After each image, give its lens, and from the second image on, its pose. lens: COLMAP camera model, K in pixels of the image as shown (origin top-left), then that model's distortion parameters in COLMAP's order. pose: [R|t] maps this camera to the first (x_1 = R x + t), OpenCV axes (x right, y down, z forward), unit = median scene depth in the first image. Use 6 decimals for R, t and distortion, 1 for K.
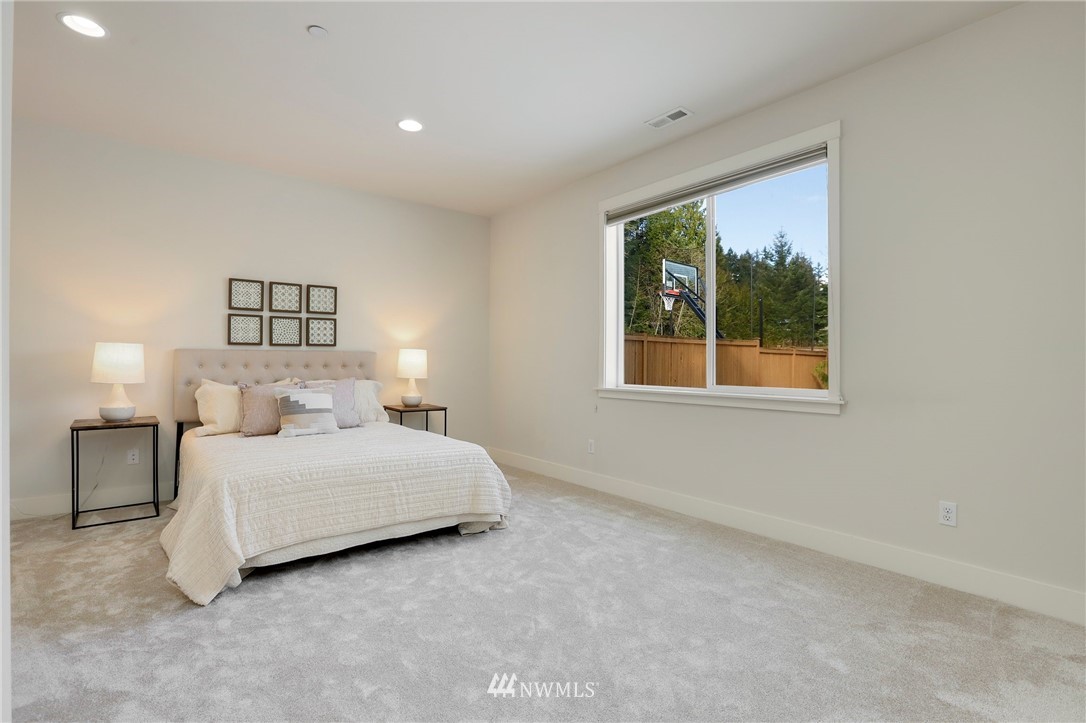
lens RADIAL K [[501.0, 0, 539.9], [0, 501.0, 363.0], [0, 0, 1]] dist [-0.026119, 0.012740]
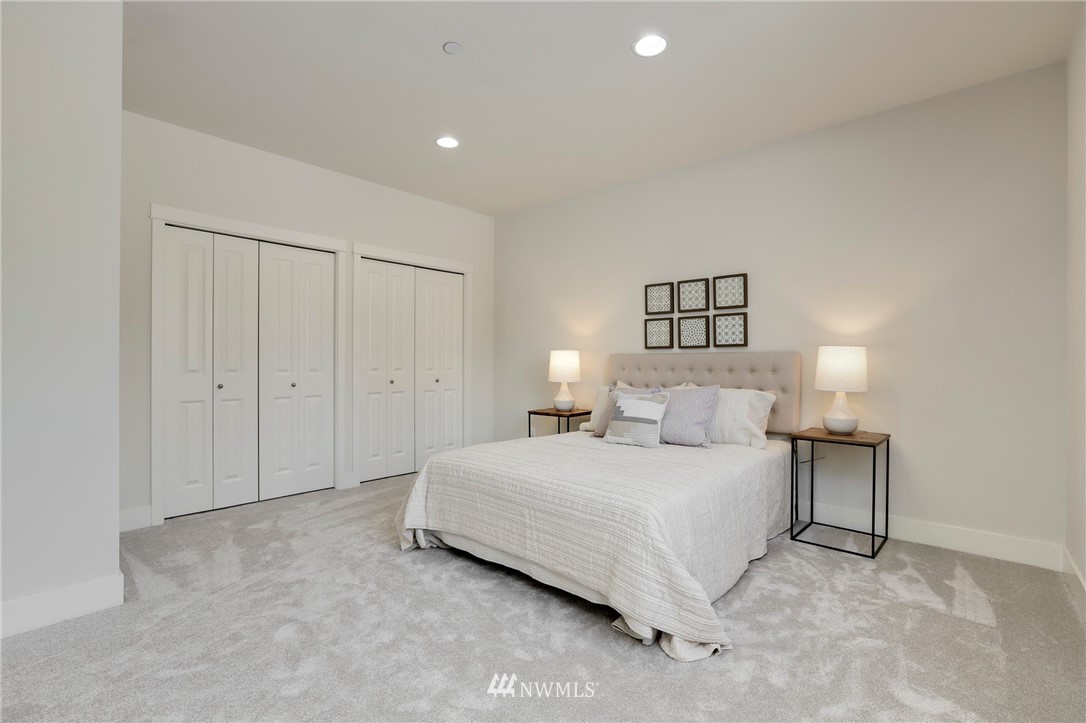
lens RADIAL K [[501.0, 0, 539.8], [0, 501.0, 358.3], [0, 0, 1]] dist [-0.026119, 0.012740]
pose [[0.182384, -0.009309, -0.983183, 0.347082], [-0.003823, 0.999941, -0.010177, -0.004834], [0.983220, 0.005615, 0.182337, 0.554296]]
